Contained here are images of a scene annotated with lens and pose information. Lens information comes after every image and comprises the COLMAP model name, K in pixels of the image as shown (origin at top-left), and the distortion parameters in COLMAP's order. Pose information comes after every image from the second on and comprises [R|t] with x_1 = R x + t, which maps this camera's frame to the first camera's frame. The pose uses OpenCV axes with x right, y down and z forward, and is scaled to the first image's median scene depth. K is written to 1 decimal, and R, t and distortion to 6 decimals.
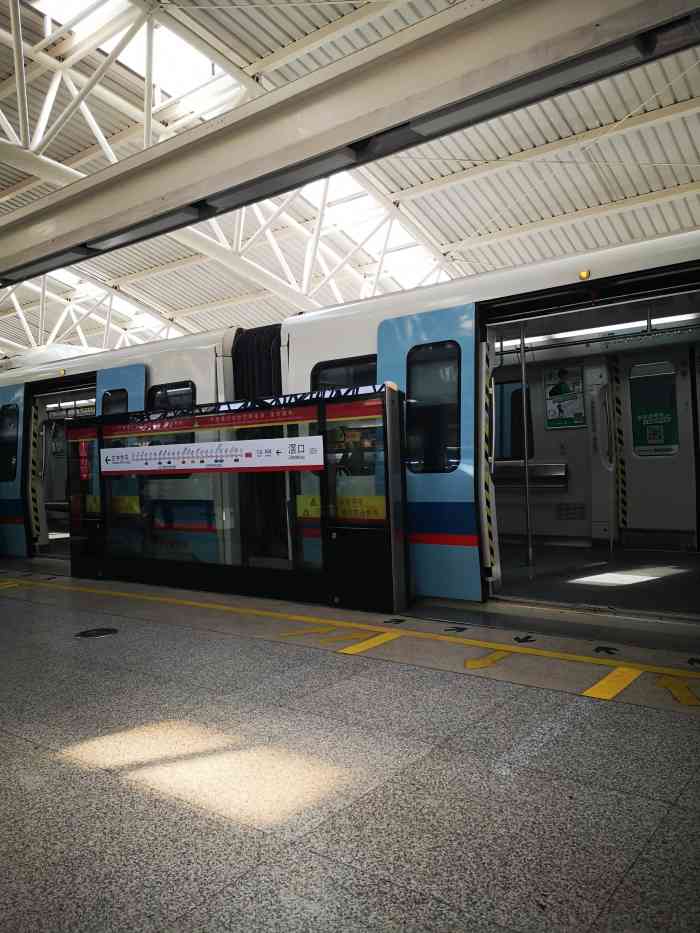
lens RADIAL K [[734.0, 0, 349.0], [0, 734.0, 465.0], [0, 0, 1]] dist [0.002391, 0.000020]
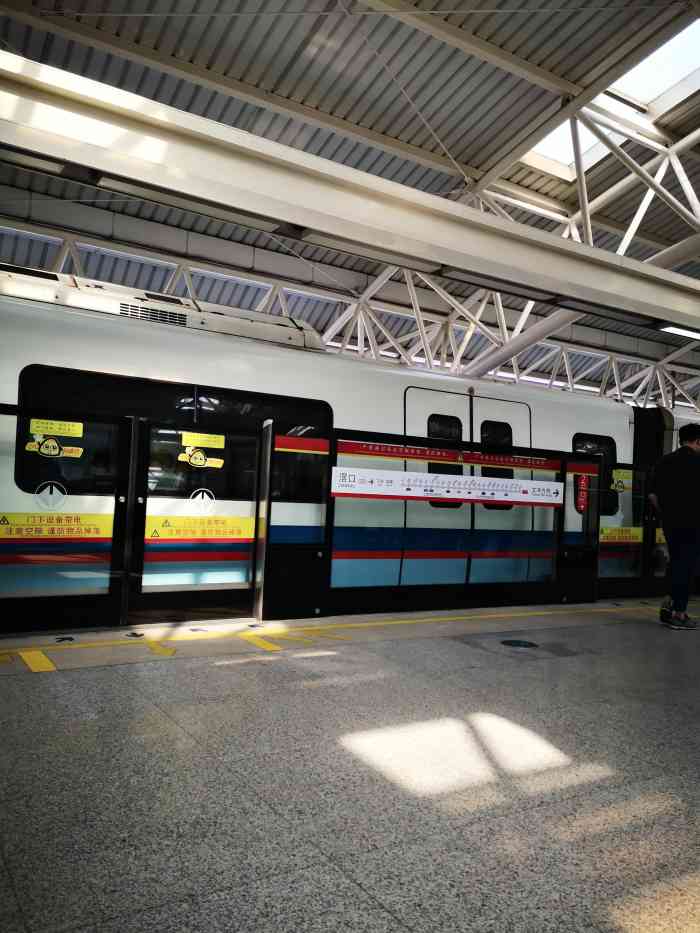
lens RADIAL K [[734.0, 0, 349.0], [0, 734.0, 466.7], [0, 0, 1]] dist [0.002391, 0.000020]
pose [[0.341199, 0.079784, 0.936599, -1.344210], [-0.054372, 0.996398, -0.065071, 0.039481], [-0.938417, -0.028723, 0.344308, 0.790219]]
